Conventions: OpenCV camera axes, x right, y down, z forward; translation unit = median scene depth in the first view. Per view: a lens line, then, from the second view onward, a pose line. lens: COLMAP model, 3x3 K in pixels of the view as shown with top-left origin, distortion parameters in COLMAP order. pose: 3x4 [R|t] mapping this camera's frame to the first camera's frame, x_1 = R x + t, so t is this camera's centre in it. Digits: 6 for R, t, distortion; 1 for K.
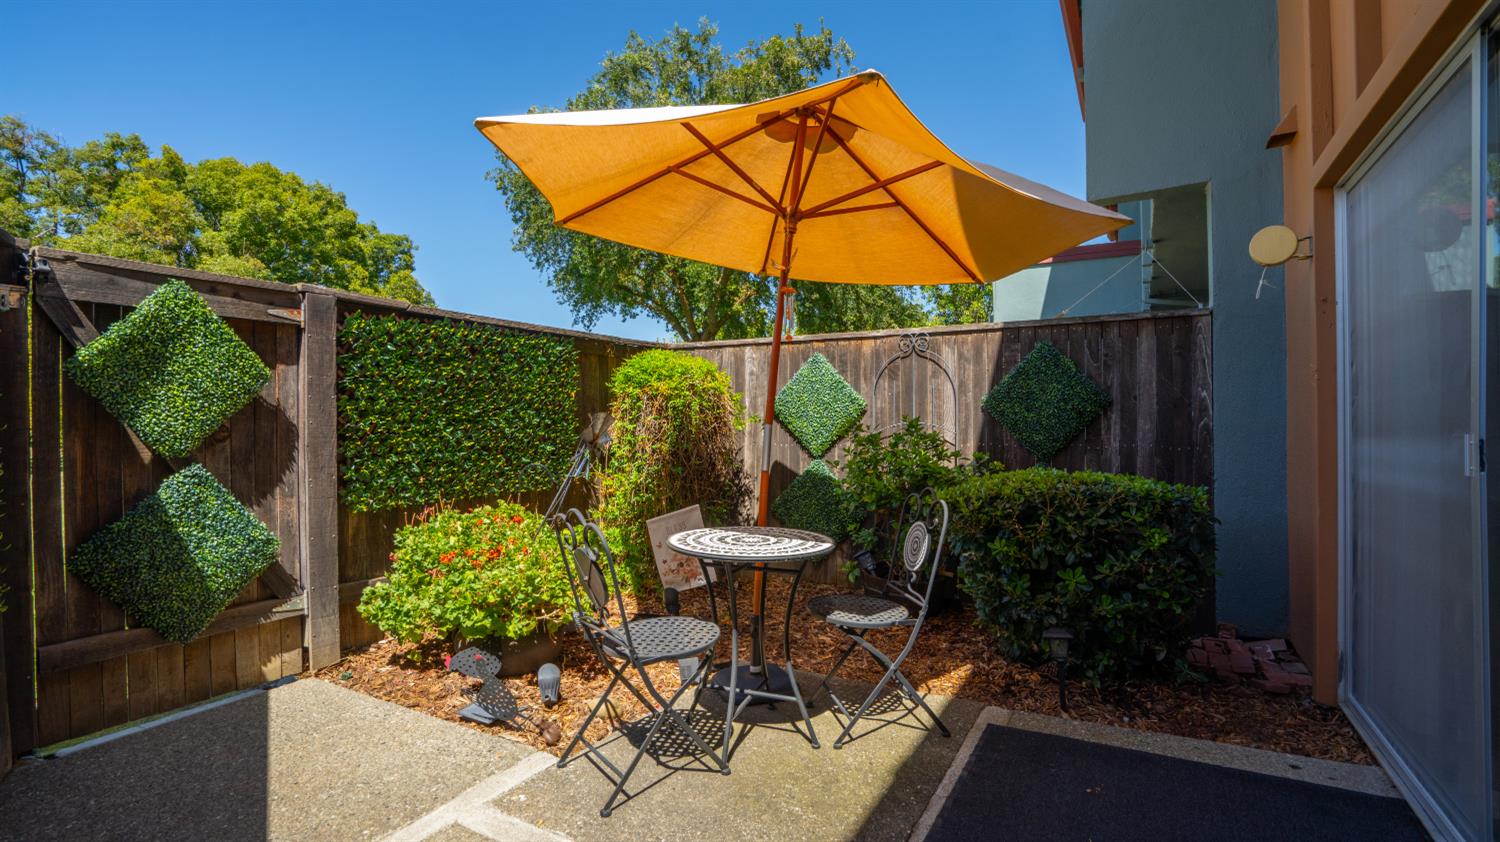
lens RADIAL K [[692.2, 0, 739.7], [0, 692.2, 428.5], [0, 0, 1]] dist [-0.040528, 0.001117]
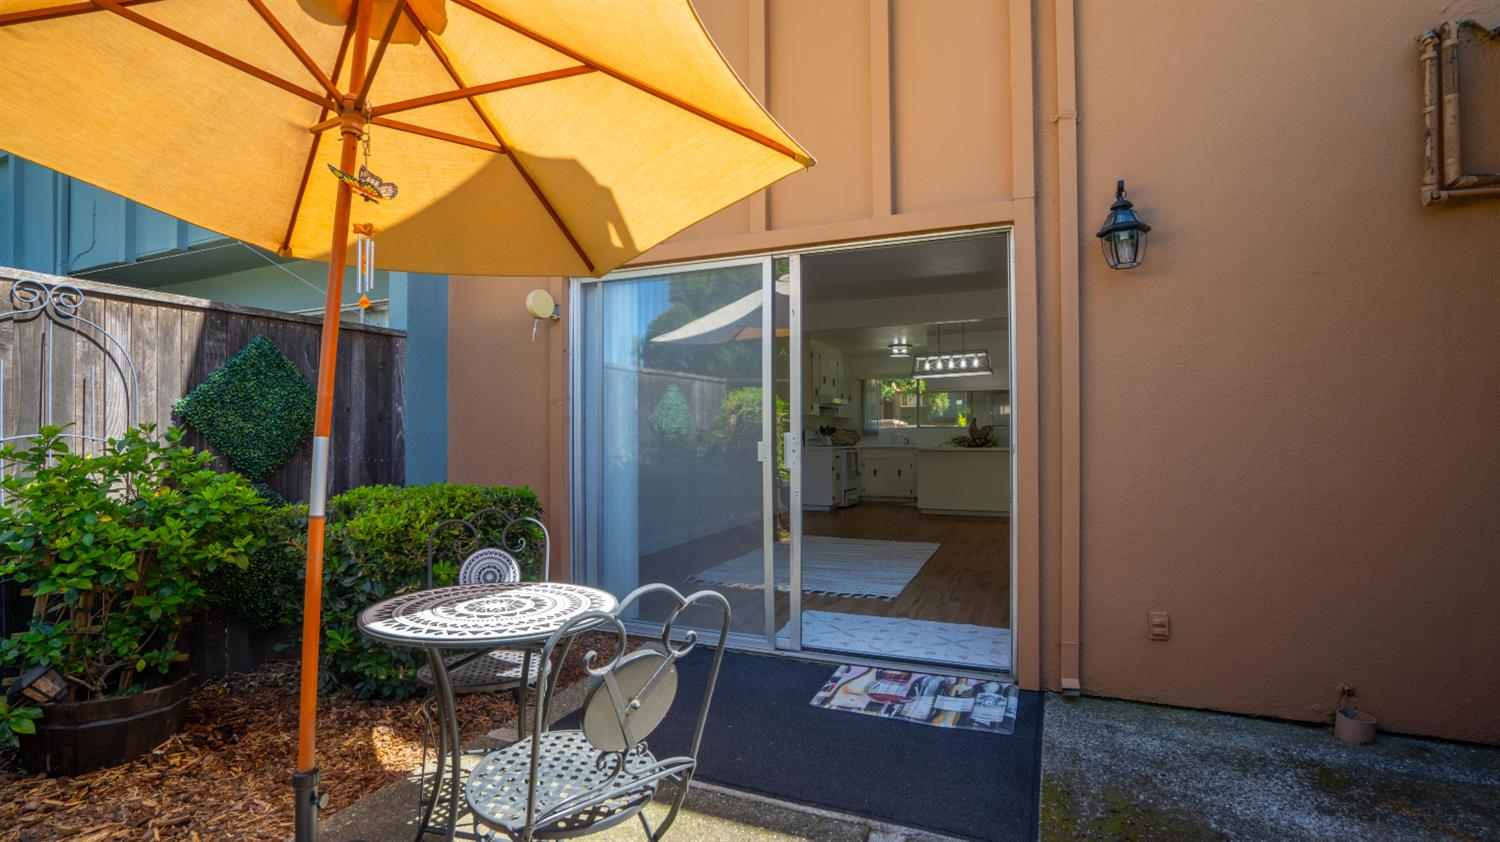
lens RADIAL K [[686.0, 0, 754.8], [0, 686.0, 423.2], [0, 0, 1]] dist [-0.054929, 0.000335]
pose [[-0.133709, 0.018757, 0.990843, -0.458674], [0.006917, 0.999814, -0.017993, -0.004522], [-0.990997, 0.004448, -0.133814, 0.570568]]
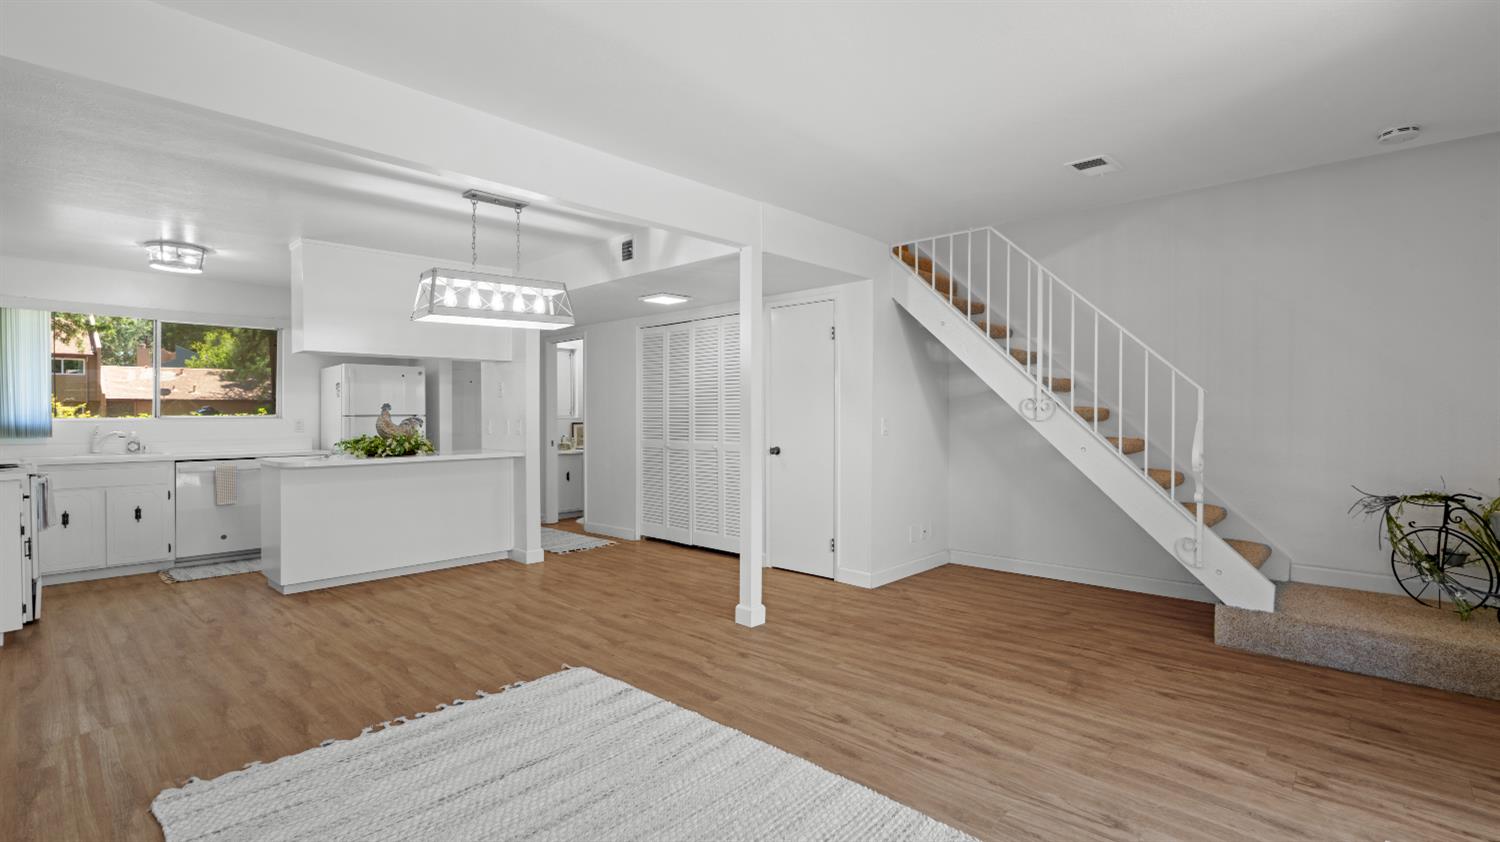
lens RADIAL K [[682.5, 0, 749.6], [0, 682.5, 412.1], [0, 0, 1]] dist [-0.003100, 0.000899]
pose [[-0.975807, 0.006985, 0.218520, 0.866206], [0.007185, 0.999974, 0.000122, -0.040199], [-0.218514, 0.001689, -0.975832, 0.654481]]
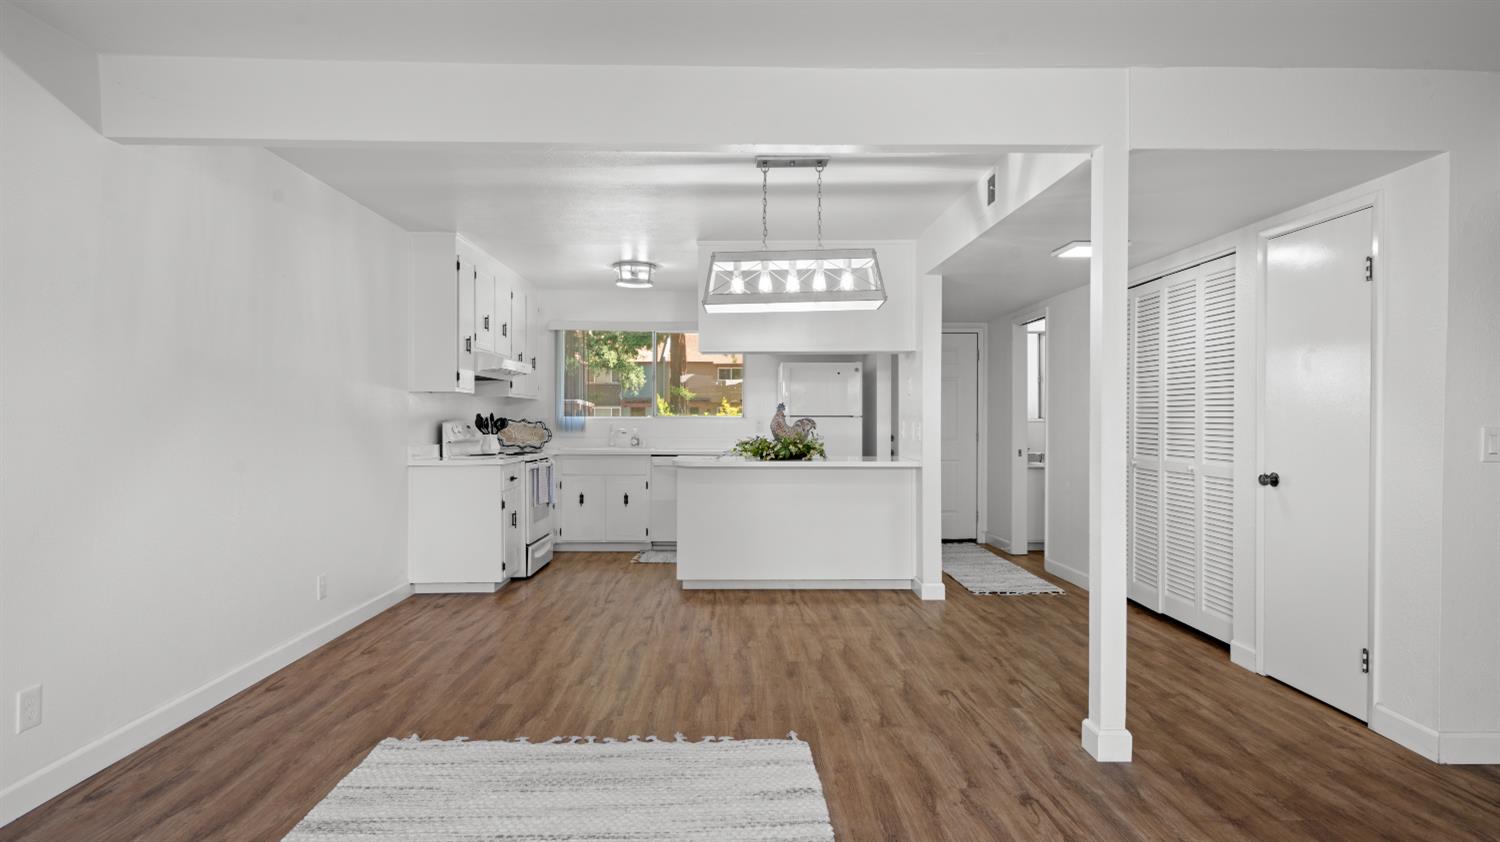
lens RADIAL K [[797.0, 0, 750.2], [0, 797.0, 416.8], [0, 0, 1]] dist [0.005015, 0.000659]
pose [[-0.528787, -0.000153, 0.848755, 0.623197], [0.002010, 0.999997, 0.001433, -0.039302], [-0.848752, 0.002464, -0.528785, 0.311512]]
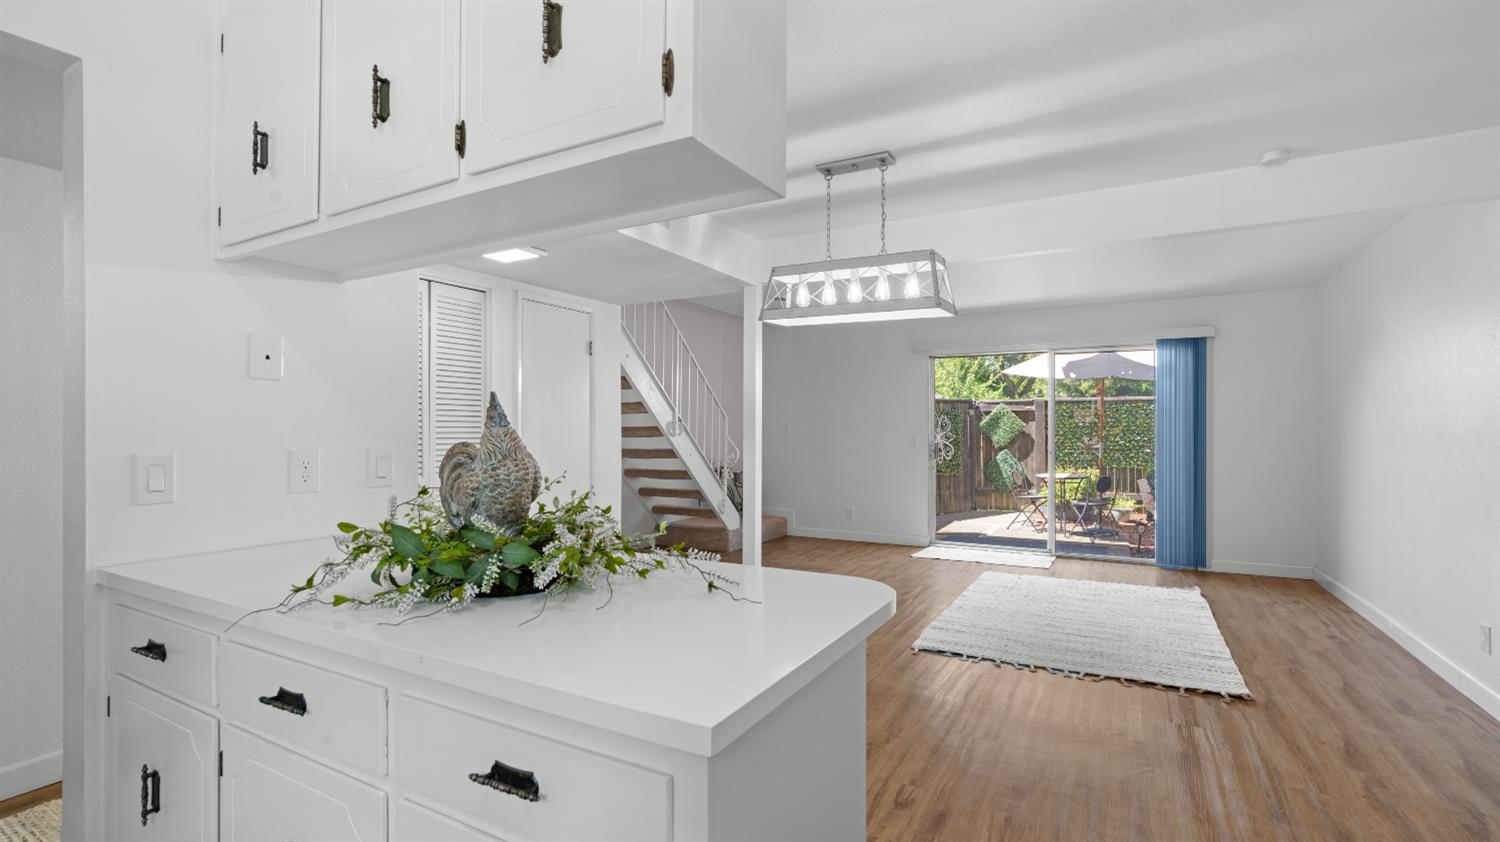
lens RADIAL K [[672.1, 0, 748.2], [0, 672.1, 428.2], [0, 0, 1]] dist [-0.001760, 0.000099]
pose [[0.018179, -0.001444, -0.999834, 2.292879], [-0.004374, 0.999989, -0.001523, -0.042230], [0.999825, 0.004401, 0.018172, -0.426909]]
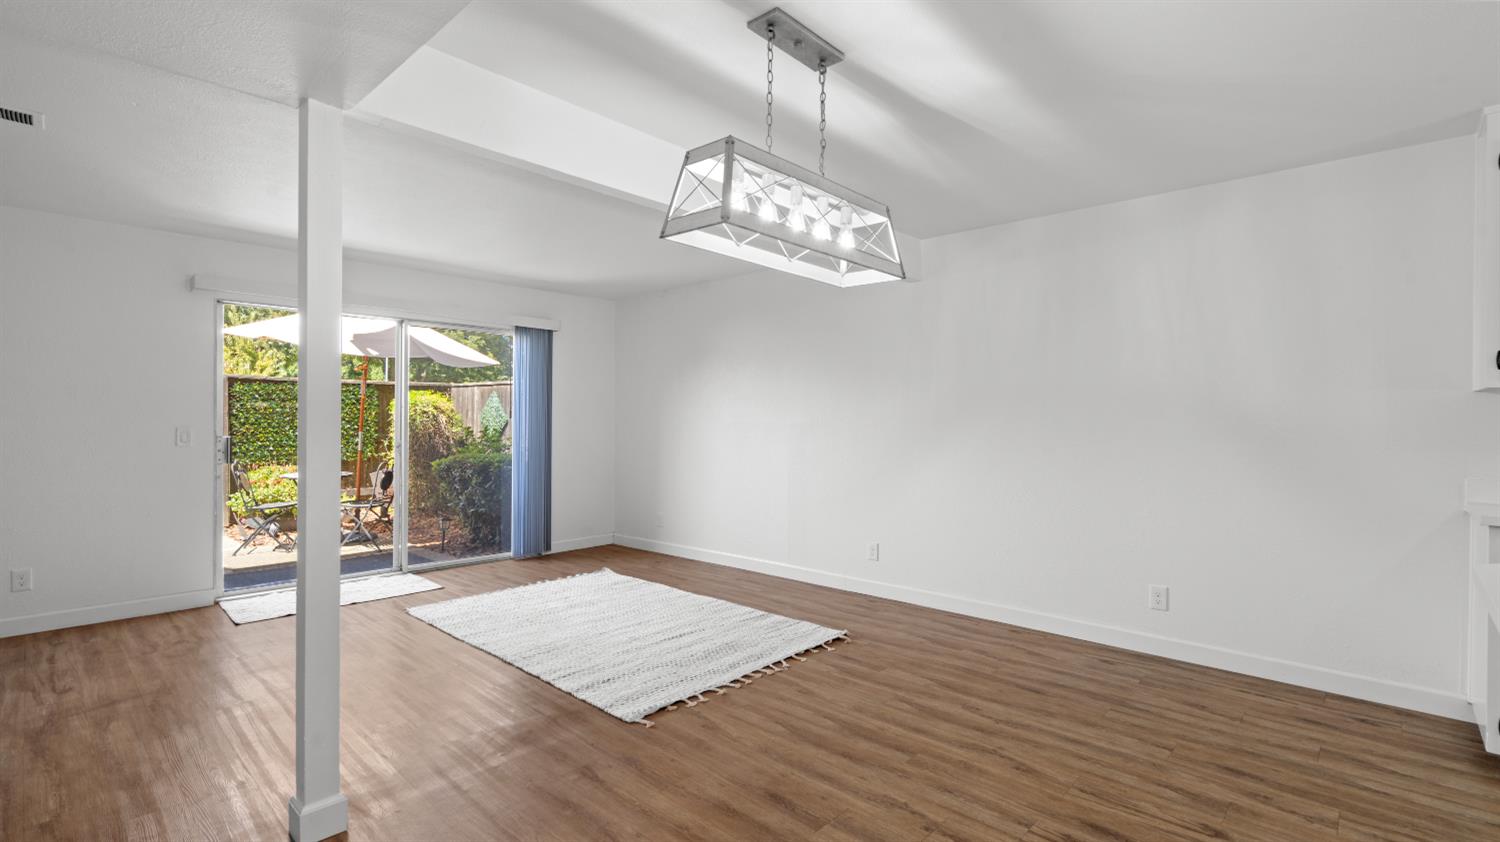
lens RADIAL K [[683.5, 0, 750.0], [0, 683.5, 421.0], [0, 0, 1]] dist [-0.003261, -0.000466]
pose [[0.975456, 0.008866, -0.220018, 1.563402], [-0.009589, 0.999952, -0.002218, -0.041260], [0.219987, 0.004273, 0.975493, -0.862148]]
